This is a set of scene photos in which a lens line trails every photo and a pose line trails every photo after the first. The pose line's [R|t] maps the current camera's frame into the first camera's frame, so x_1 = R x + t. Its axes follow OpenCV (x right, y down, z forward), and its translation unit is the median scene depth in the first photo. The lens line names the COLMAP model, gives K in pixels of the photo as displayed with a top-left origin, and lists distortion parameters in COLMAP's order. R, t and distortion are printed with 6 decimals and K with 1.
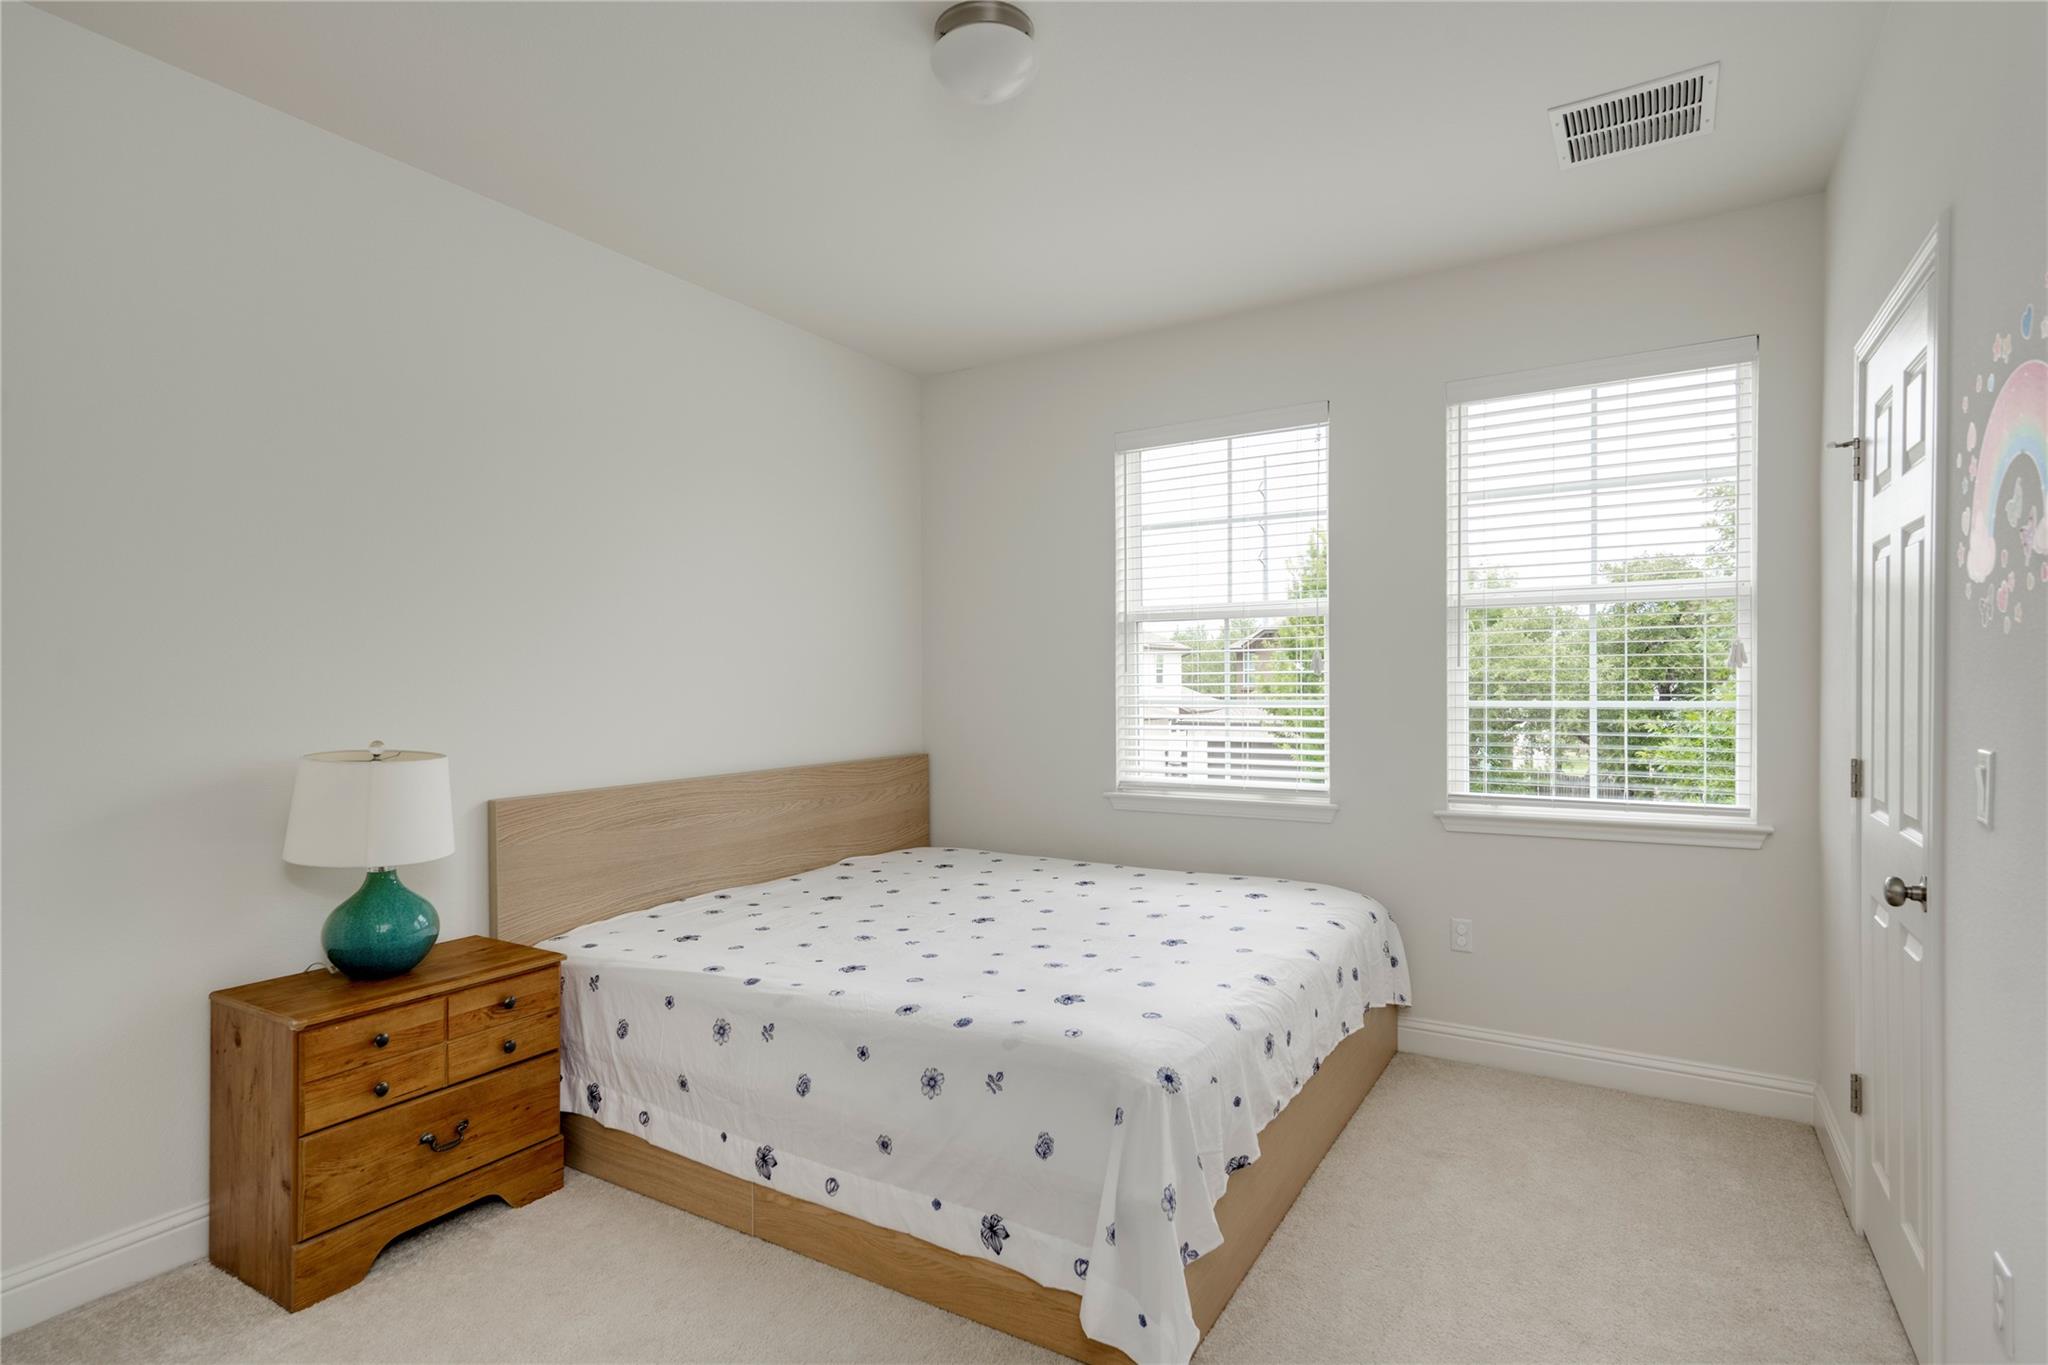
lens RADIAL K [[991.2, 0, 1025.9], [0, 991.2, 689.3], [0, 0, 1]] dist [0.000470, 0.000054]
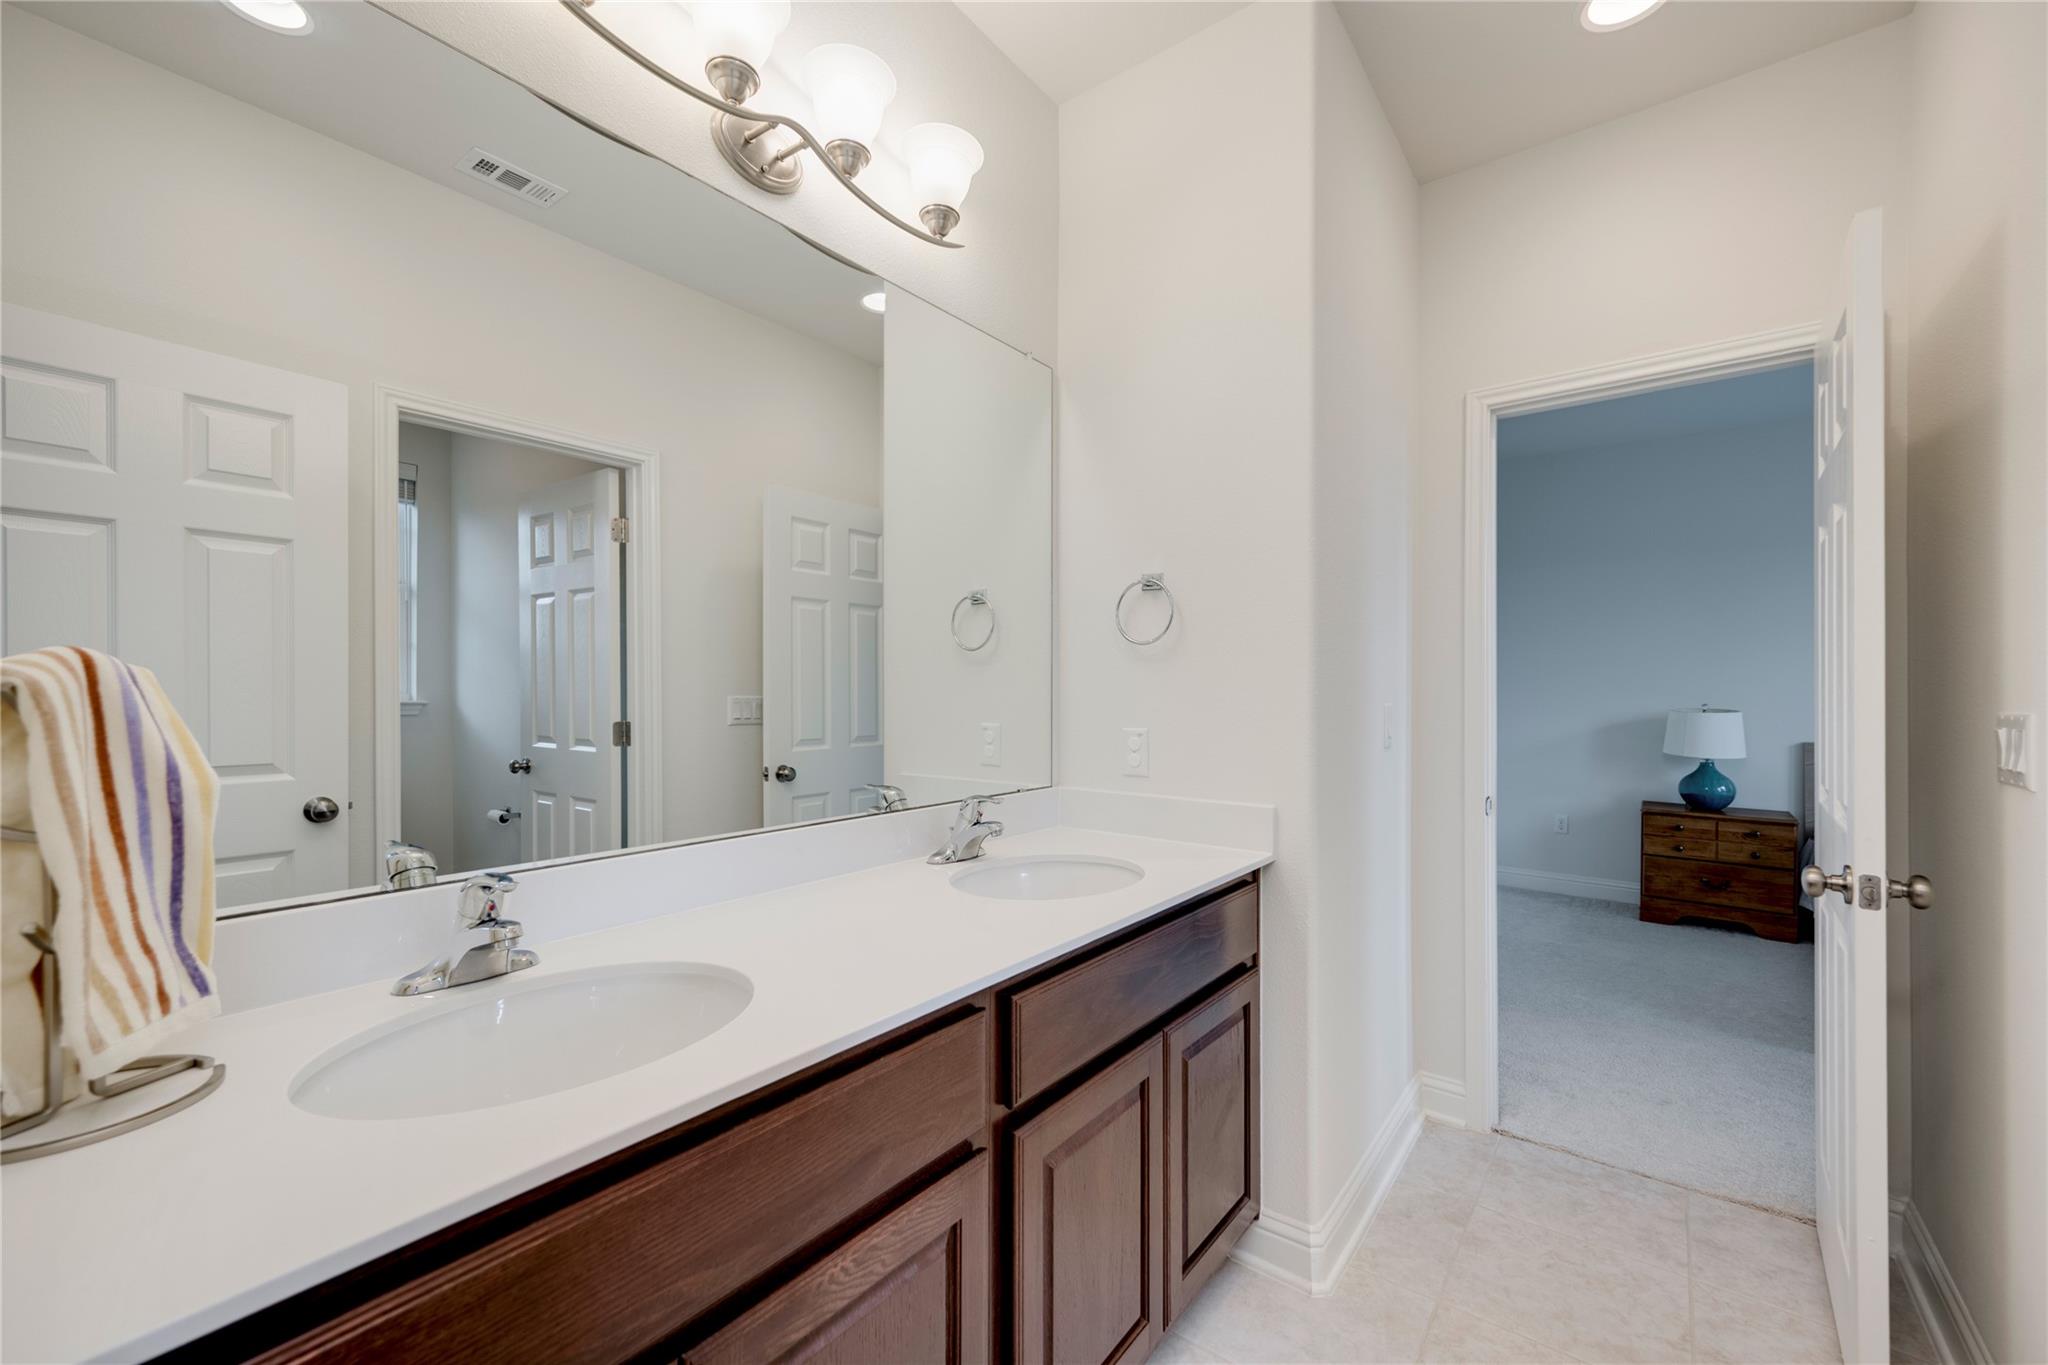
lens RADIAL K [[991.2, 0, 1024.6], [0, 991.2, 687.5], [0, 0, 1]] dist [0.000470, 0.000054]
pose [[-0.014759, -0.002619, -0.999888, 1.600613], [0.002607, 0.999993, -0.002658, 0.020086], [0.999888, -0.002646, -0.014752, -0.482001]]
